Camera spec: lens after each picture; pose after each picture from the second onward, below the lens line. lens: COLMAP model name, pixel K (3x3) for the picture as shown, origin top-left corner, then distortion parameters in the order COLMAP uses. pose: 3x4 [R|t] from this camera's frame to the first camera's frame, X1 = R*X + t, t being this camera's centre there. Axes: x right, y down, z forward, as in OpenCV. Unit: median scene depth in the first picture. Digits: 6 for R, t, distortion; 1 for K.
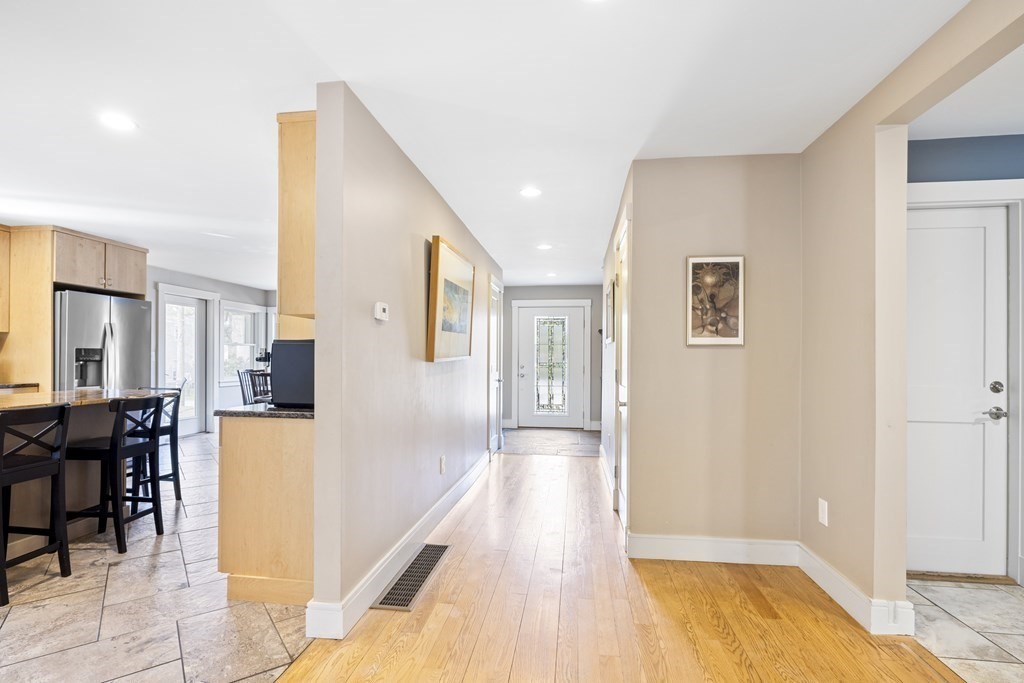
lens RADIAL K [[485.7, 0, 511.6], [0, 485.7, 356.2], [0, 0, 1]] dist [-0.009635, 0.001990]
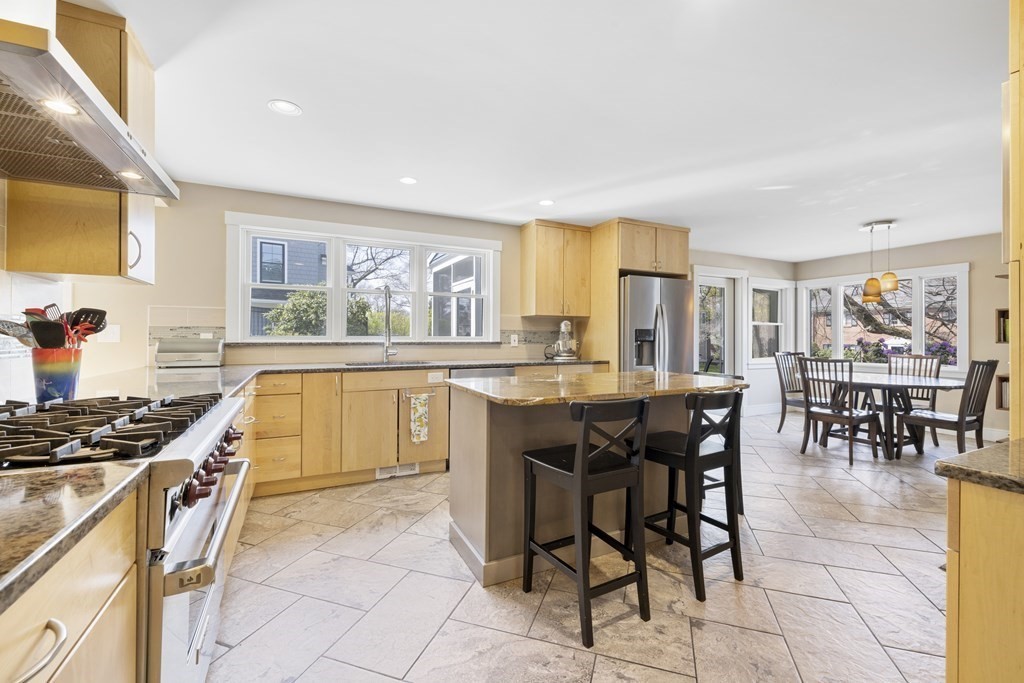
lens RADIAL K [[435.5, 0, 512.1], [0, 435.5, 337.2], [0, 0, 1]] dist [0.000699, -0.000063]
pose [[0.556410, -0.002325, -0.830904, -0.263255], [0.003214, 0.999995, -0.000647, 0.000509], [0.830901, -0.002310, 0.556415, 0.247264]]
